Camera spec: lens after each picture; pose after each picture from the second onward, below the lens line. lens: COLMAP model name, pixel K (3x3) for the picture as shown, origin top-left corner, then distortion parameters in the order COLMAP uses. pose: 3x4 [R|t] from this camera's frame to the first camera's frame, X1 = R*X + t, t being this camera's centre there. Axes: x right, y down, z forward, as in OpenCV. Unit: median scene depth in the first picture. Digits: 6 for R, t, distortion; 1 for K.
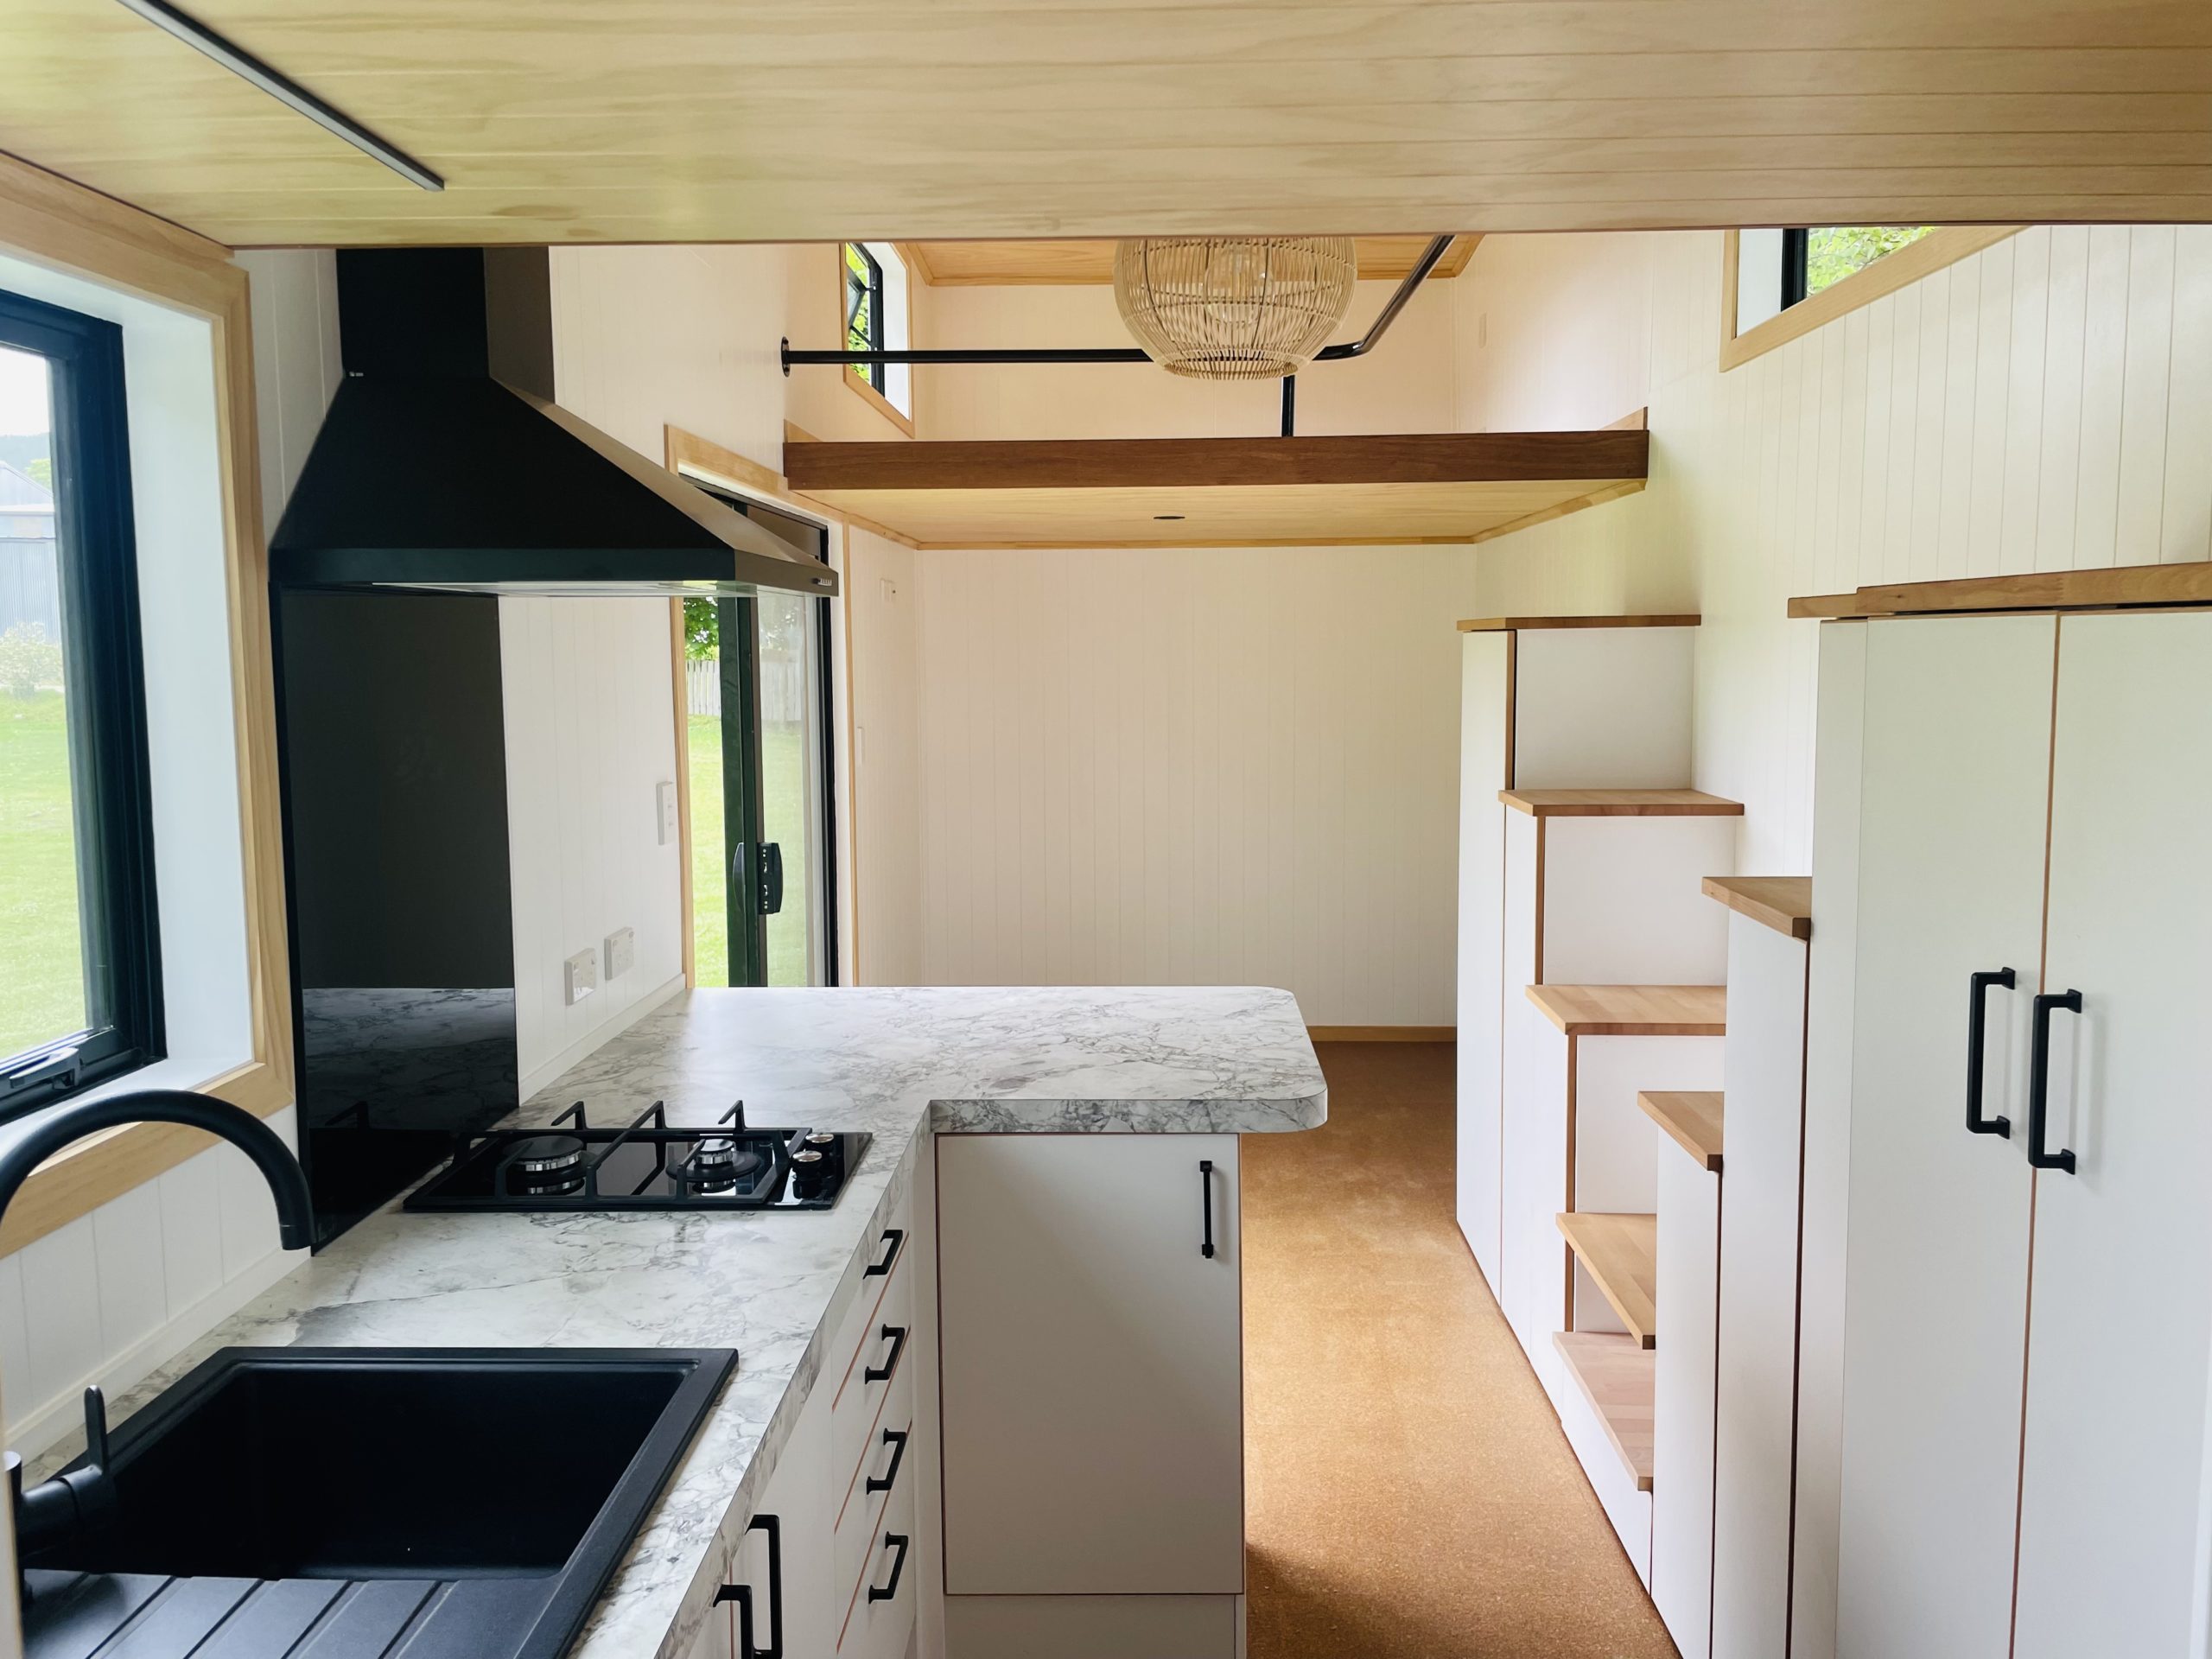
lens RADIAL K [[1680.4, 0, 1104.0], [0, 1680.4, 823.4], [0, 0, 1]] dist [0.103087, -0.152164]
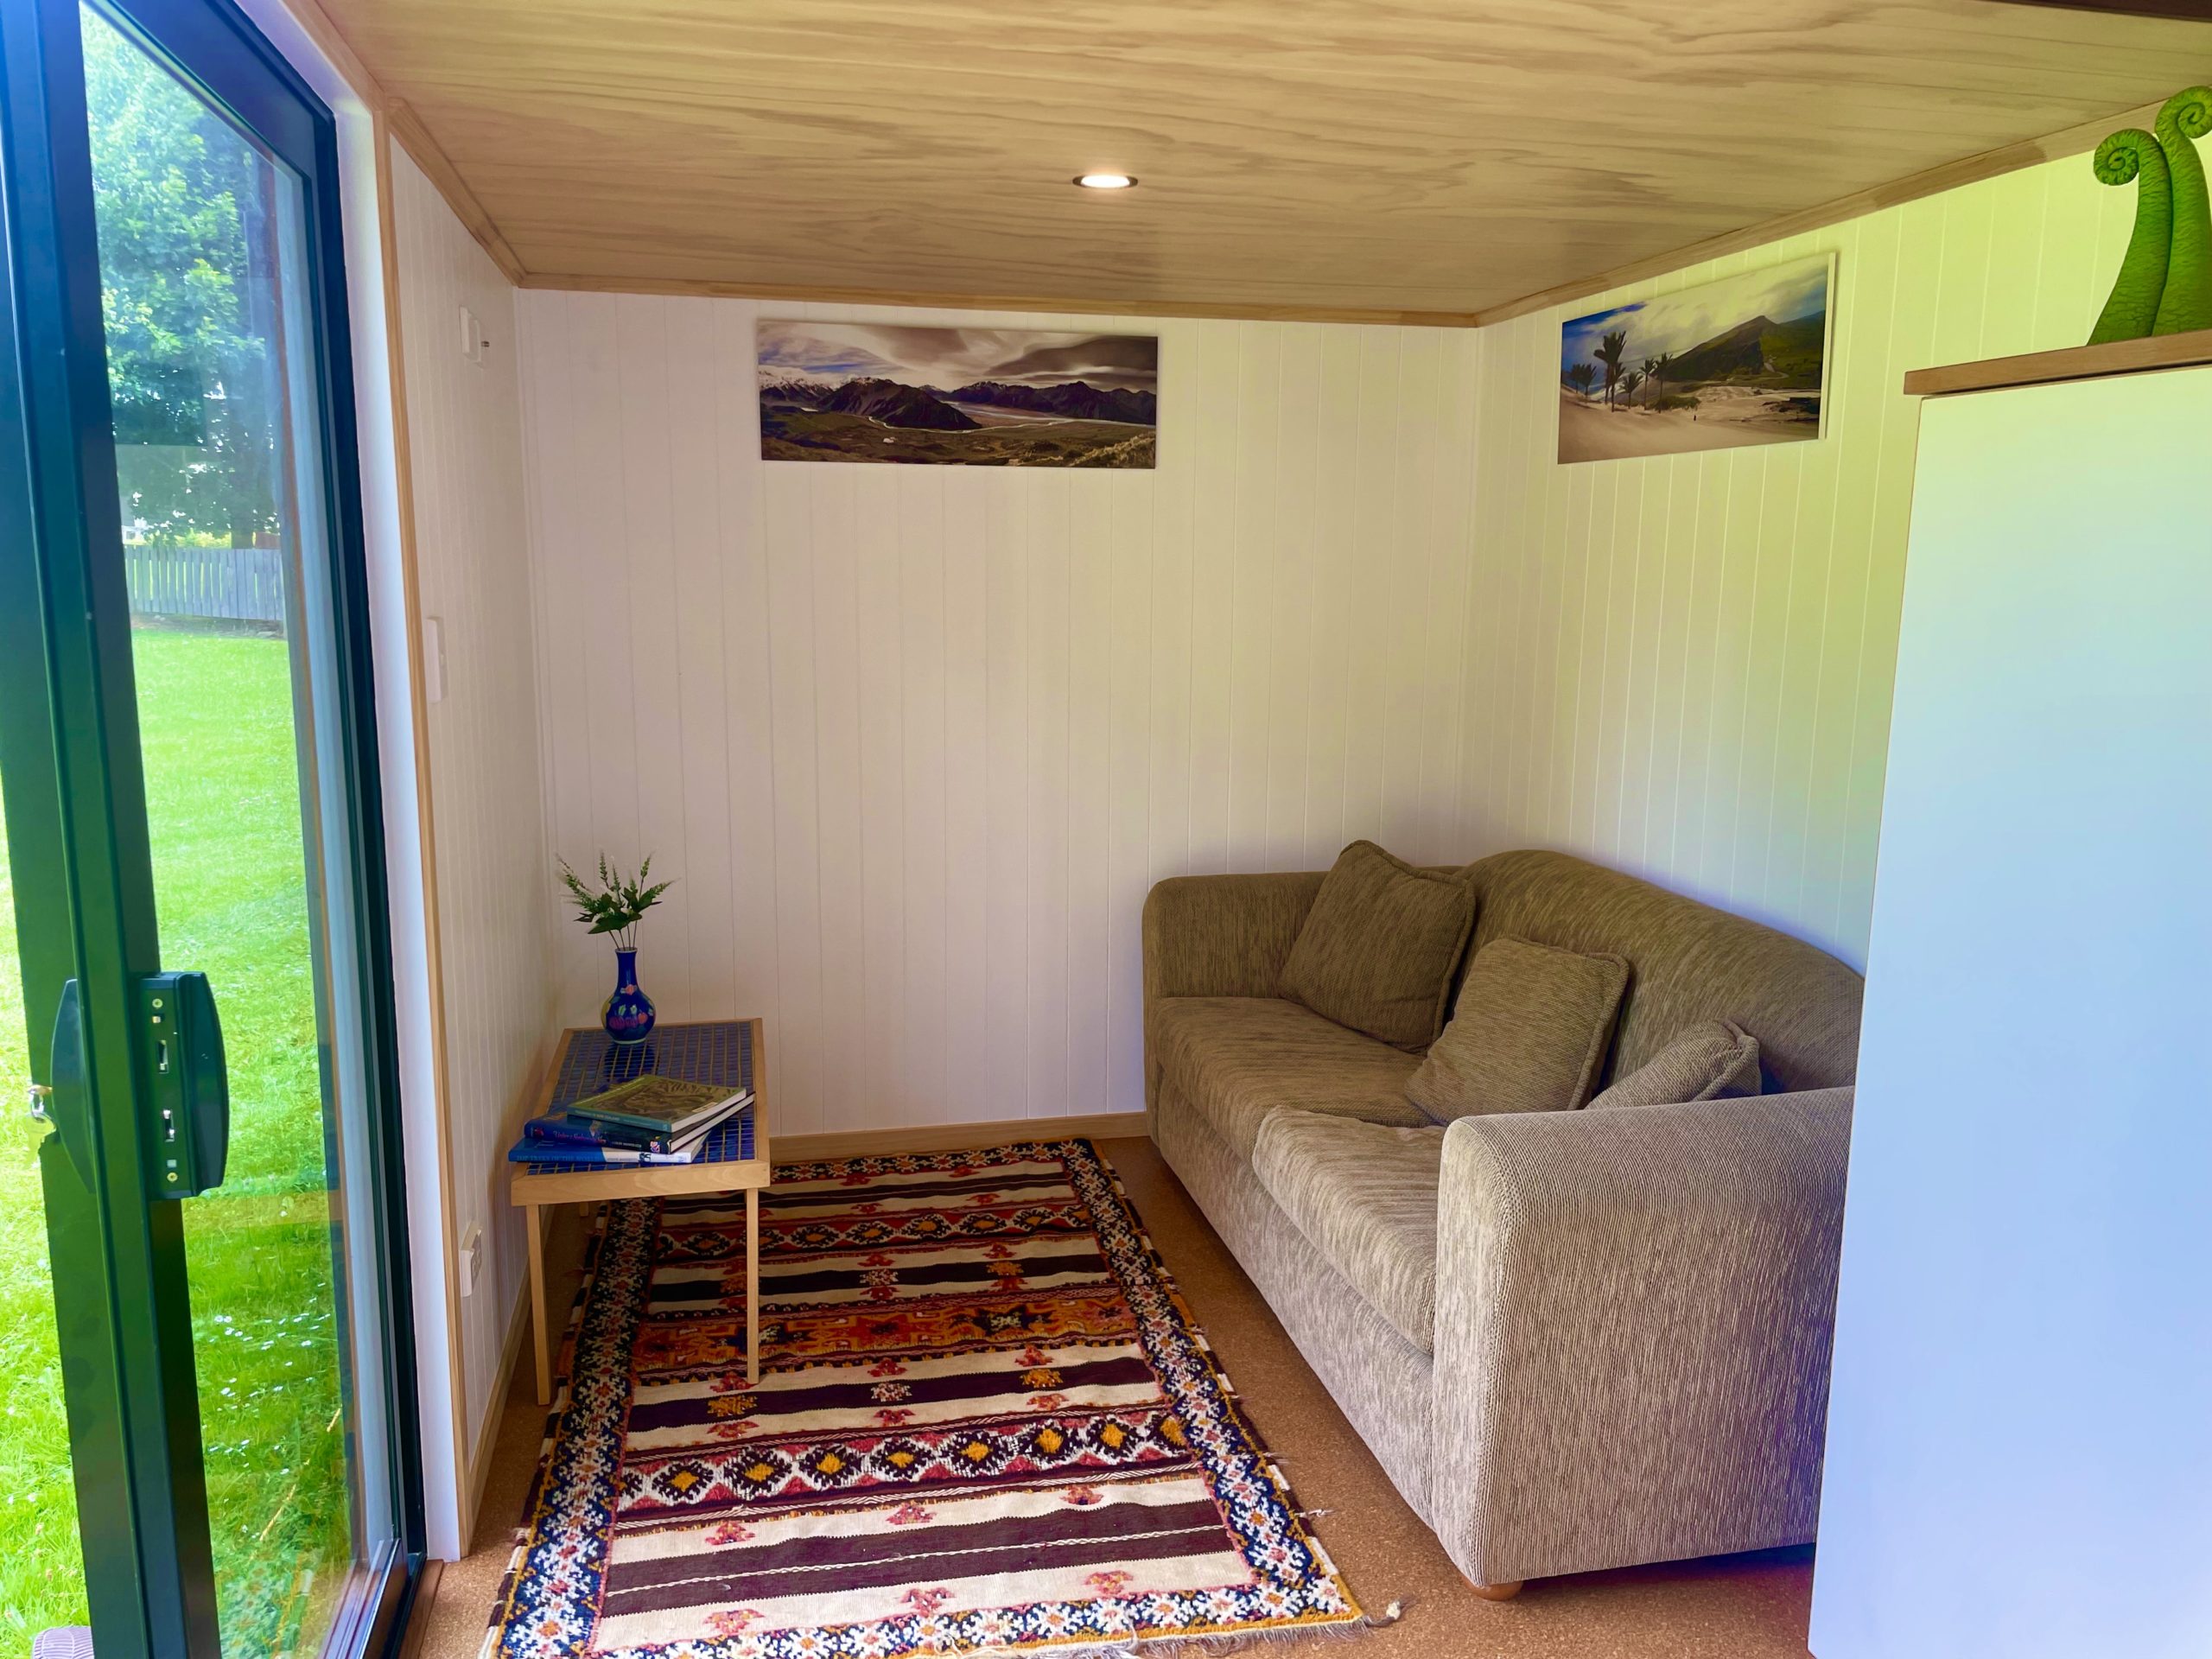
lens RADIAL K [[1680.4, 0, 1104.0], [0, 1680.4, 823.4], [0, 0, 1]] dist [0.103087, -0.152164]
pose [[0.967089, -0.024753, 0.253230, -0.104068], [0.011144, 0.998422, 0.055034, -0.029650], [-0.254193, -0.050401, 0.965839, 0.607991]]
